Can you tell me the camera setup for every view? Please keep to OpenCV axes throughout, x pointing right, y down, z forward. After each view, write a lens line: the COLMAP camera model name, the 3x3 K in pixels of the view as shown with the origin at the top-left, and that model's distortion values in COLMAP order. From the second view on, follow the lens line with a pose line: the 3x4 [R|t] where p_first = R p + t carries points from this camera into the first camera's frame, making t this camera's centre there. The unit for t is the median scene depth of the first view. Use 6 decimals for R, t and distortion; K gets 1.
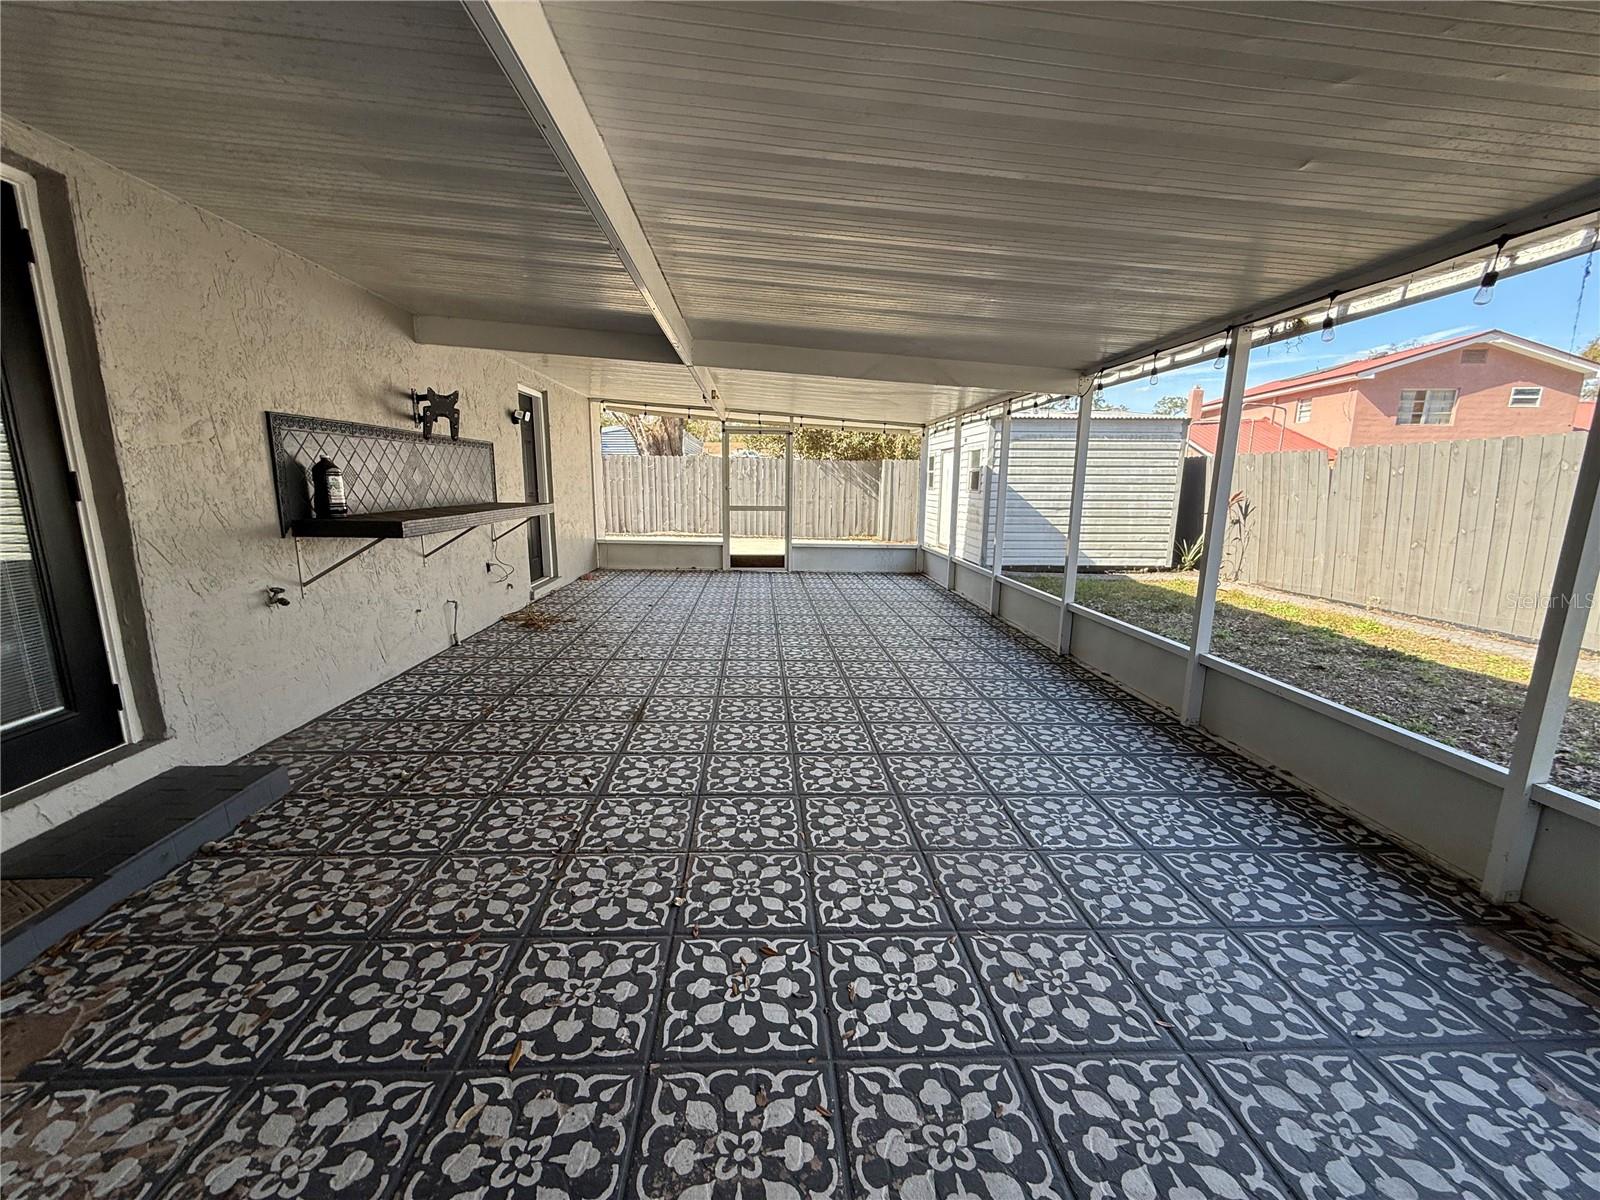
lens RADIAL K [[637.0, 0, 796.4], [0, 637.0, 600.1], [0, 0, 1]] dist [0.000011, -0.000162]
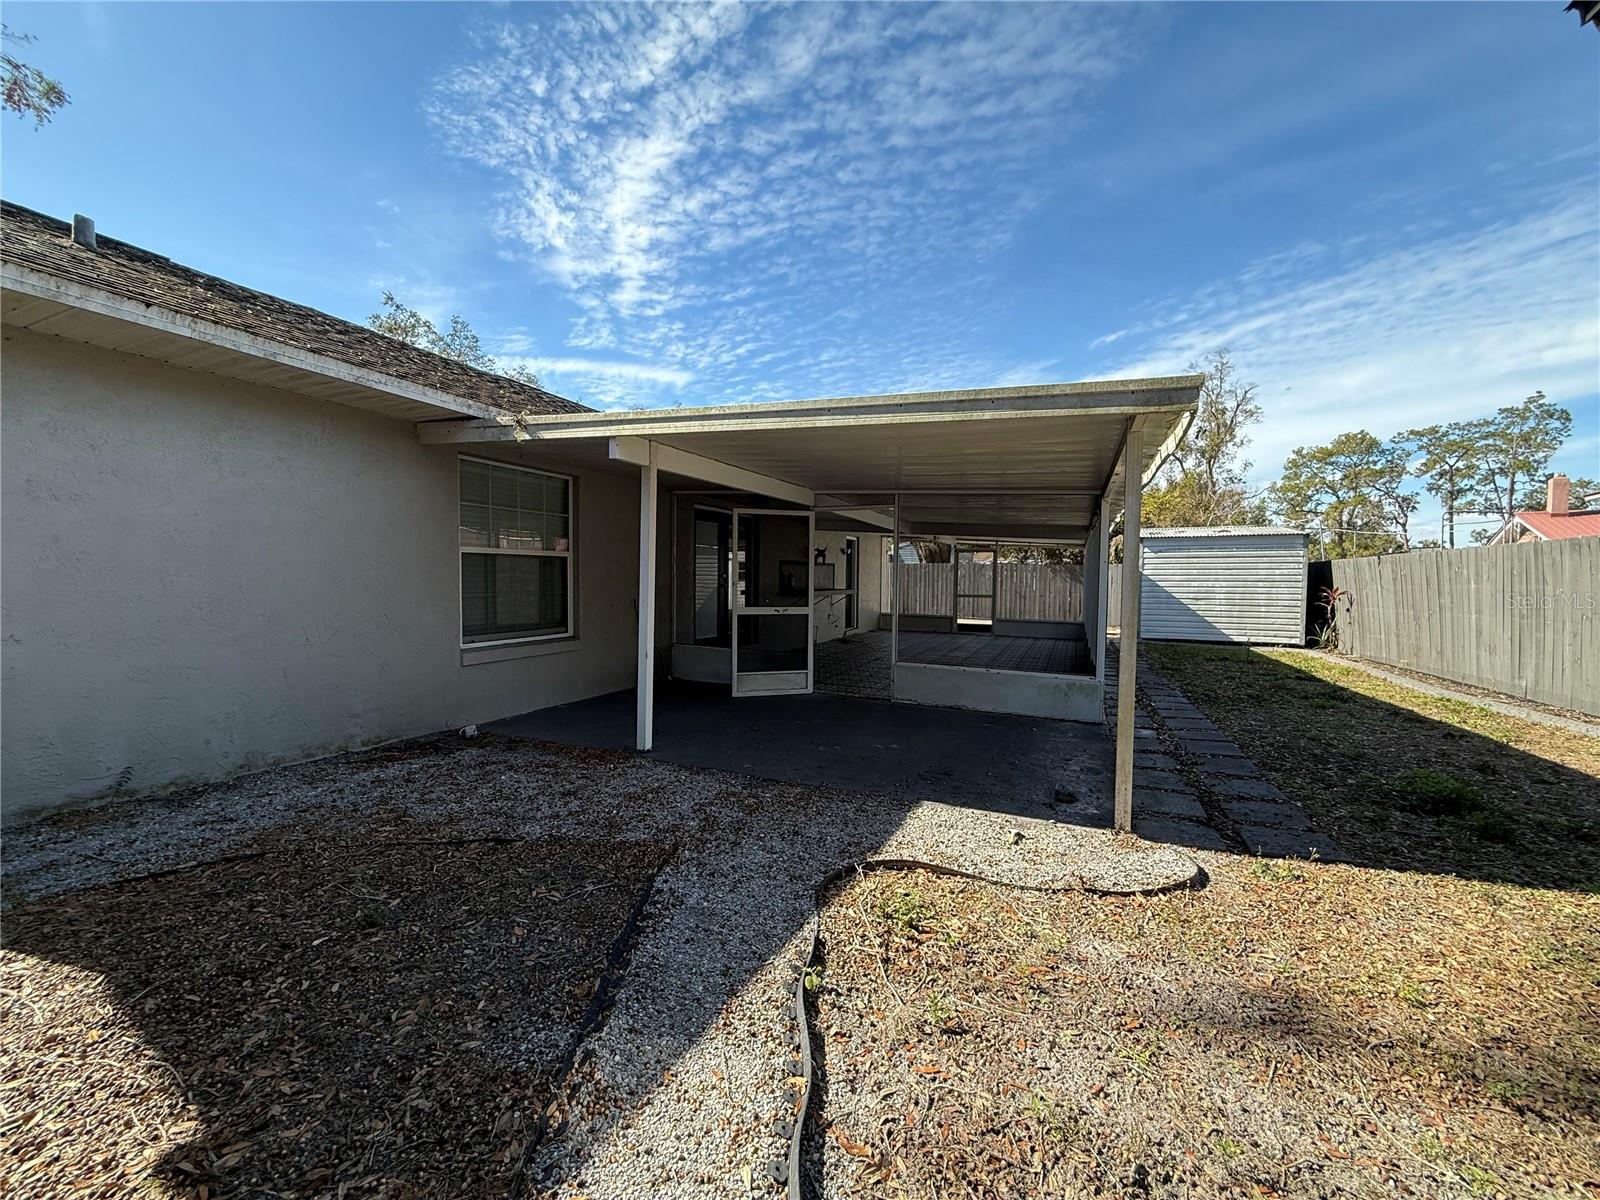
lens RADIAL K [[637.0, 0, 796.4], [0, 637.0, 600.1], [0, 0, 1]] dist [0.000011, -0.000162]
pose [[0.890371, 0.012470, -0.455065, 0.542899], [-0.082317, 0.987557, -0.133997, 0.245542], [0.447731, 0.156767, 0.880319, -1.289063]]
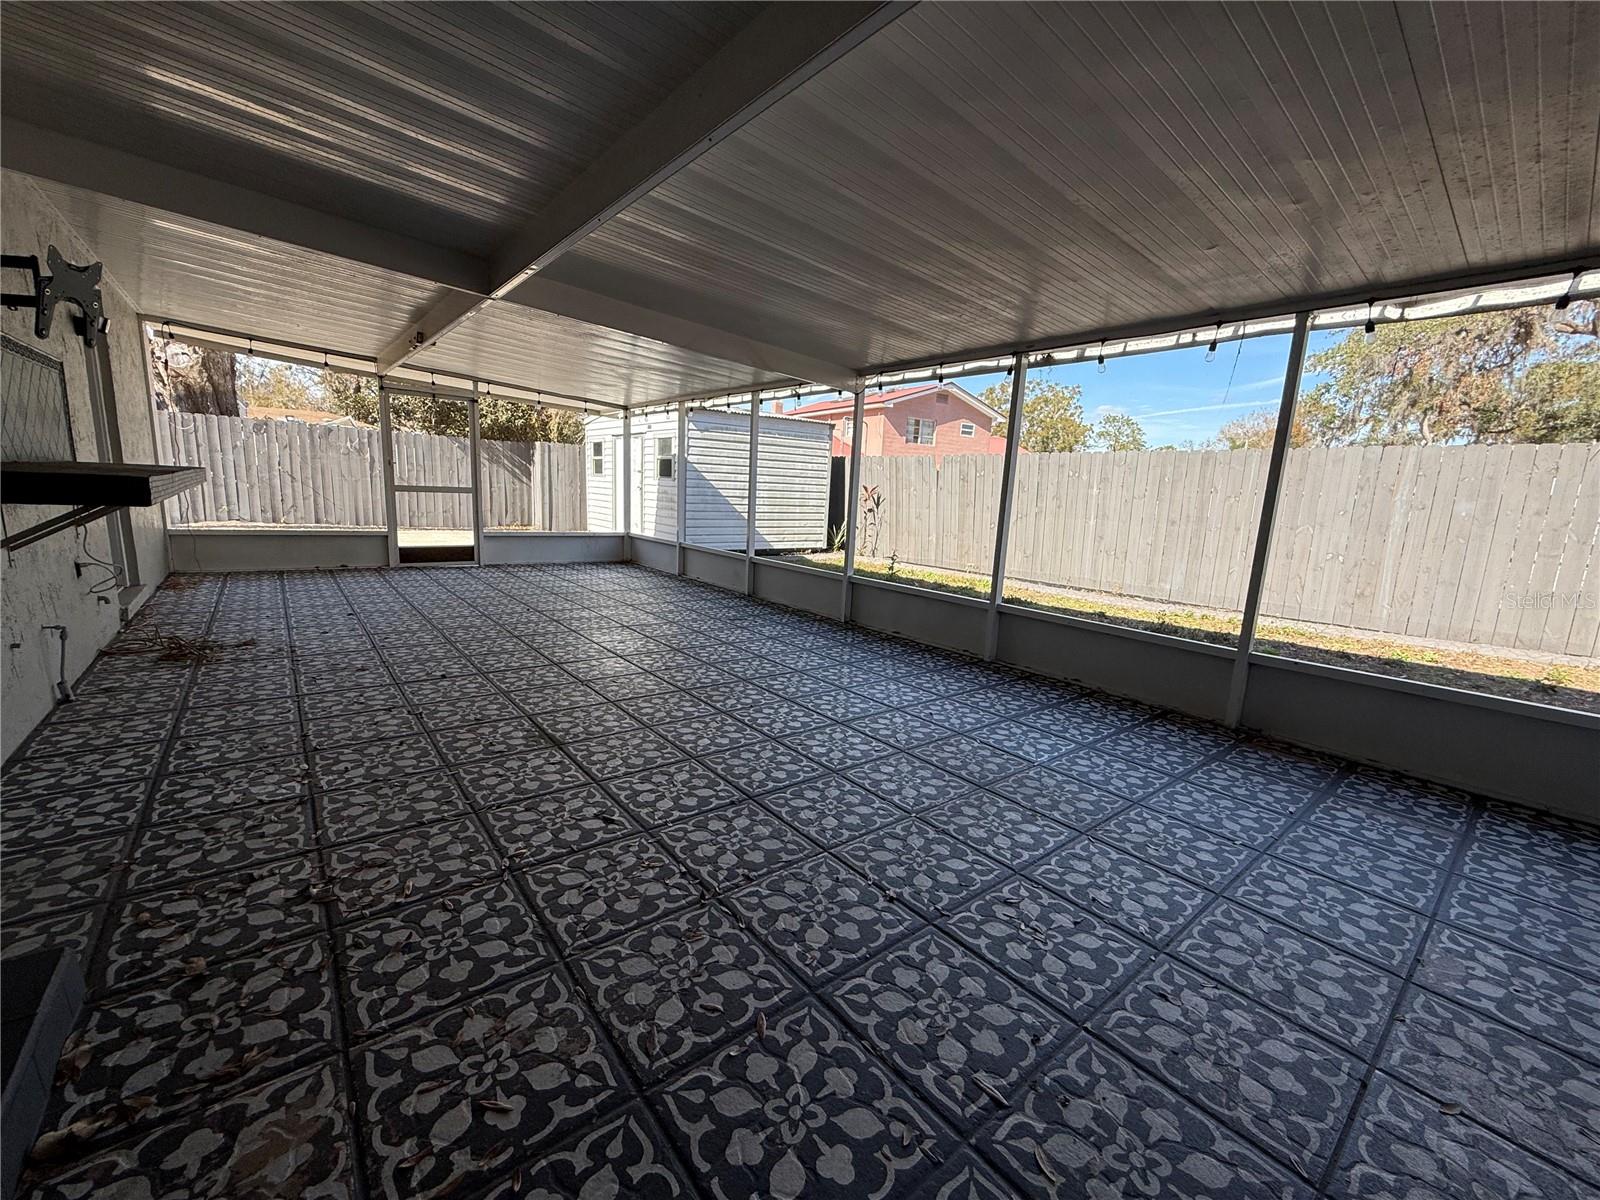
lens RADIAL K [[637.0, 0, 796.4], [0, 637.0, 600.1], [0, 0, 1]] dist [0.000011, -0.000162]
pose [[0.810122, -0.074454, 0.581514, -0.331944], [0.068355, 0.997134, 0.032441, 0.004965], [-0.582262, 0.013468, 0.812889, 0.136509]]
